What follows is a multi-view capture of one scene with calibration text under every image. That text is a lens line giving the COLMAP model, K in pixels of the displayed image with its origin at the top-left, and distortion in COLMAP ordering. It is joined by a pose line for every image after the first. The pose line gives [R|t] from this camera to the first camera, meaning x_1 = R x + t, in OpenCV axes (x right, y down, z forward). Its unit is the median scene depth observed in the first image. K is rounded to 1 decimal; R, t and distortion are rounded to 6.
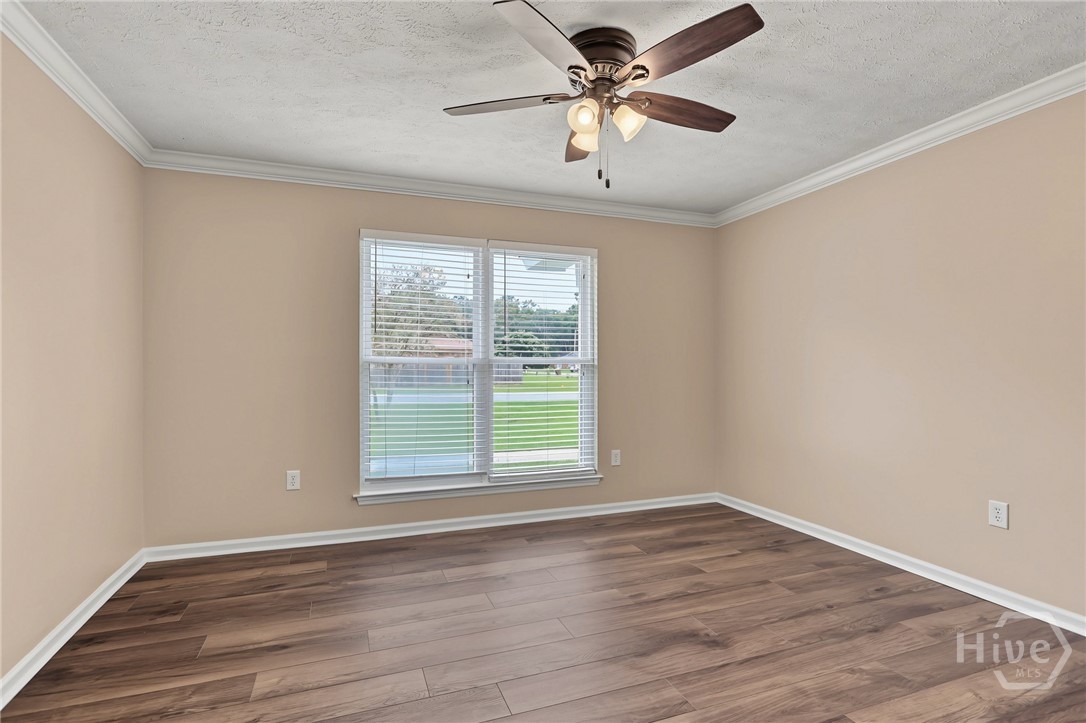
lens RADIAL K [[542.1, 0, 549.9], [0, 542.1, 365.4], [0, 0, 1]] dist [-0.000950, 0.003084]
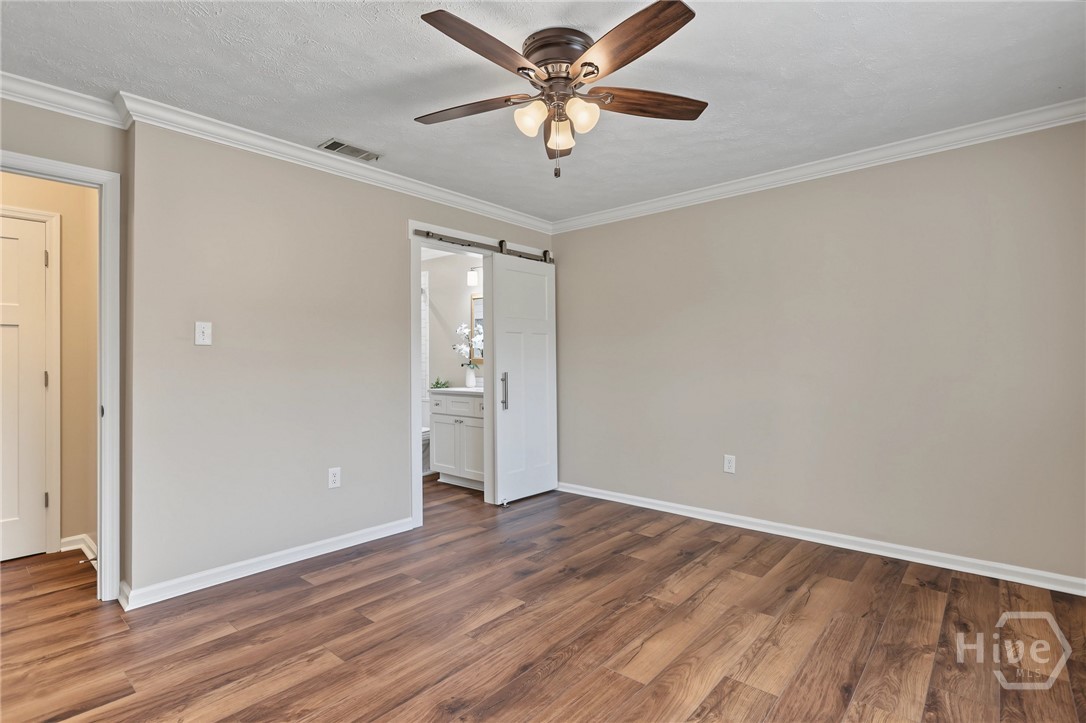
lens RADIAL K [[542.1, 0, 538.3], [0, 542.1, 362.3], [0, 0, 1]] dist [-0.000950, 0.003084]
pose [[-0.894187, 0.006011, -0.447652, 0.445076], [0.004774, 0.999981, 0.003891, -0.005687], [0.447667, 0.001342, -0.894199, 1.443950]]
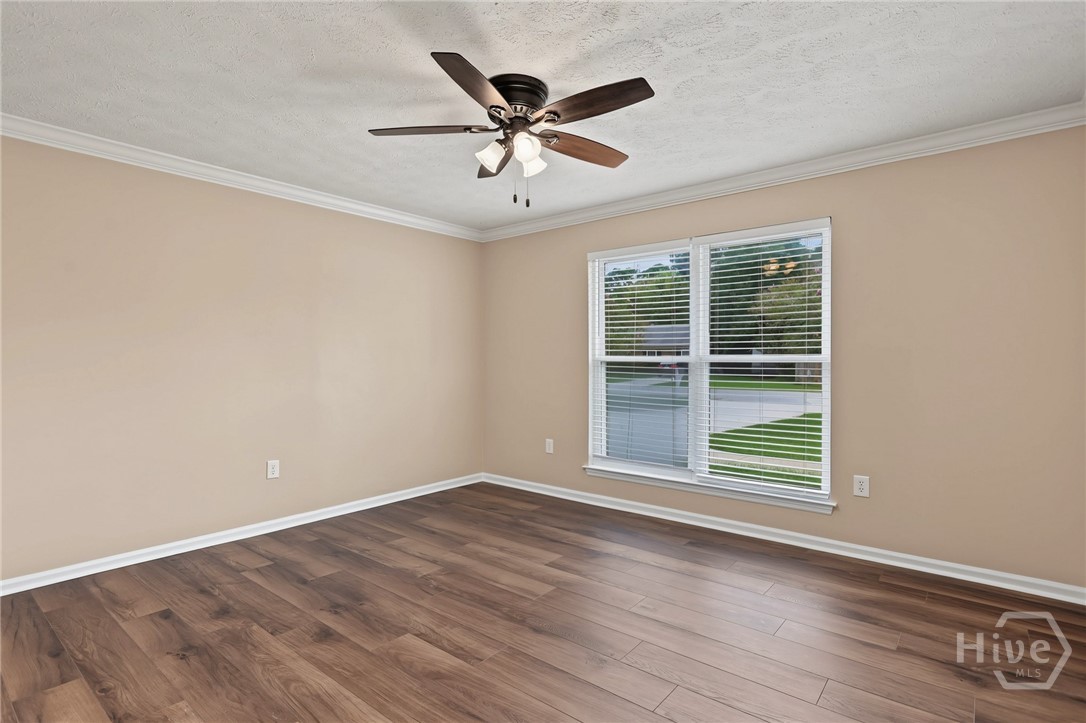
lens RADIAL K [[542.1, 0, 535.7], [0, 542.1, 359.6], [0, 0, 1]] dist [-0.000950, 0.003084]
pose [[0.488781, -0.003292, -0.872400, 0.863758], [-0.002977, 0.999981, -0.005441, -0.000543], [0.872402, 0.005257, 0.488762, 0.360960]]
